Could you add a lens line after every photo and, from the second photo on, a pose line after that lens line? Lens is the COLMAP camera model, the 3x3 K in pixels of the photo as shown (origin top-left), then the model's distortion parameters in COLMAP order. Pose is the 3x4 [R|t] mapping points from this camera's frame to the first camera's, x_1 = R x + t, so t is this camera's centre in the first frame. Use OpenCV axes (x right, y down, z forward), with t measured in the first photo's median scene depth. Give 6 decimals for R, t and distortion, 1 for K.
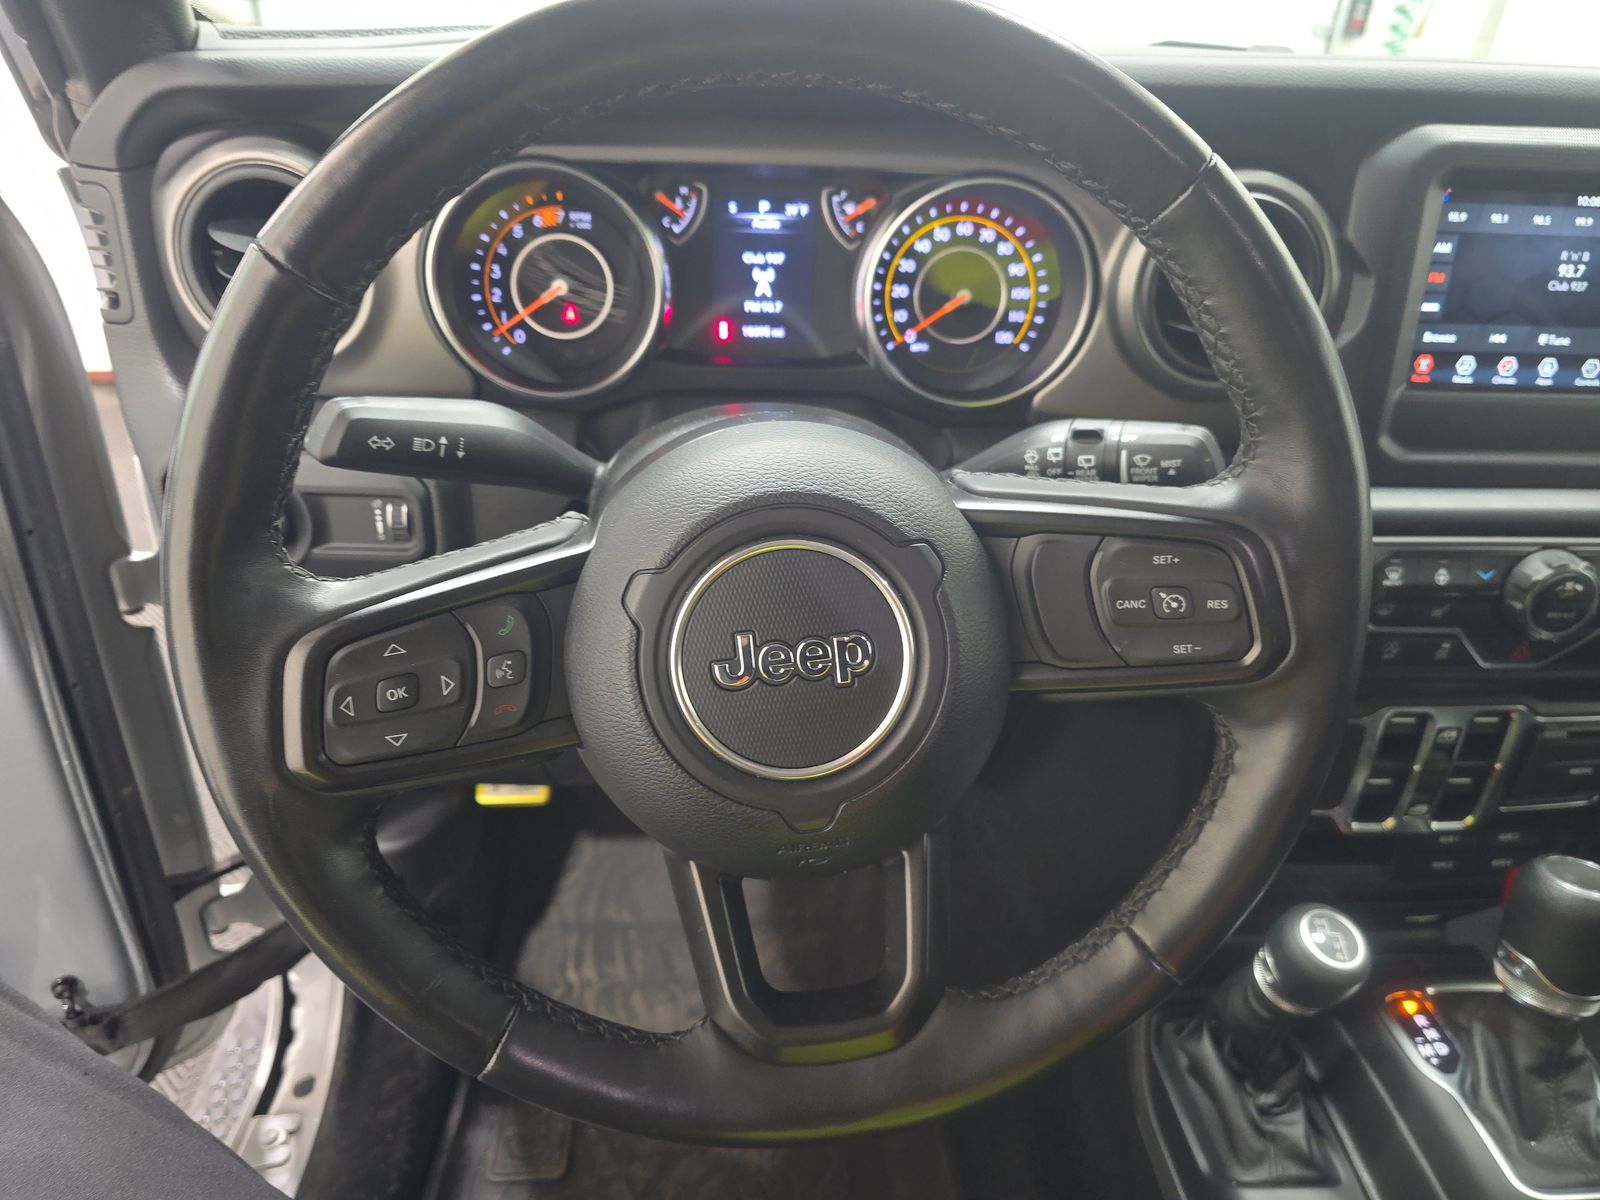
lens RADIAL K [[1161.2, 0, 803.6], [0, 1161.2, 610.2], [0, 0, 1]] dist [0.073929, -0.076604]
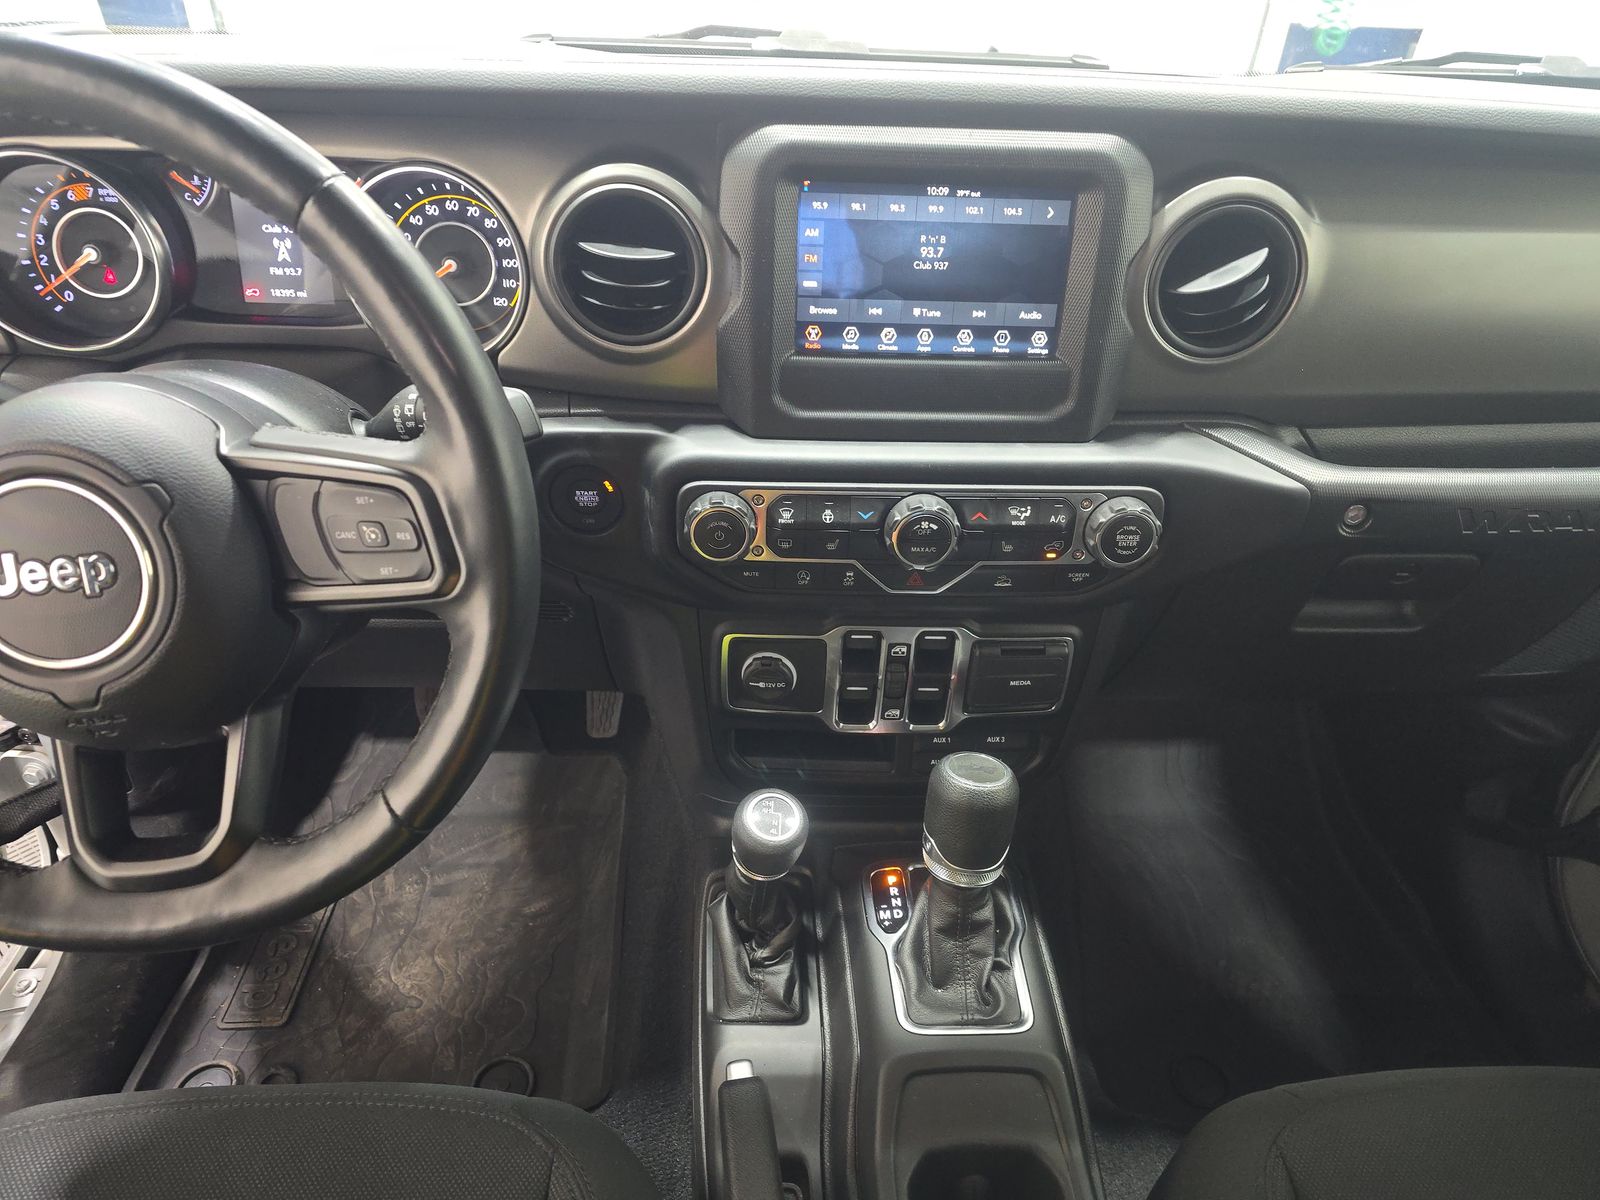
lens RADIAL K [[1153.0, 0, 799.6], [0, 1153.0, 620.0], [0, 0, 1]] dist [0.093060, -0.072998]
pose [[0.999022, 0.014473, -0.041783, 0.544802], [-0.011485, 0.997419, 0.070881, -0.005740], [0.042701, -0.070332, 0.996609, -0.163478]]
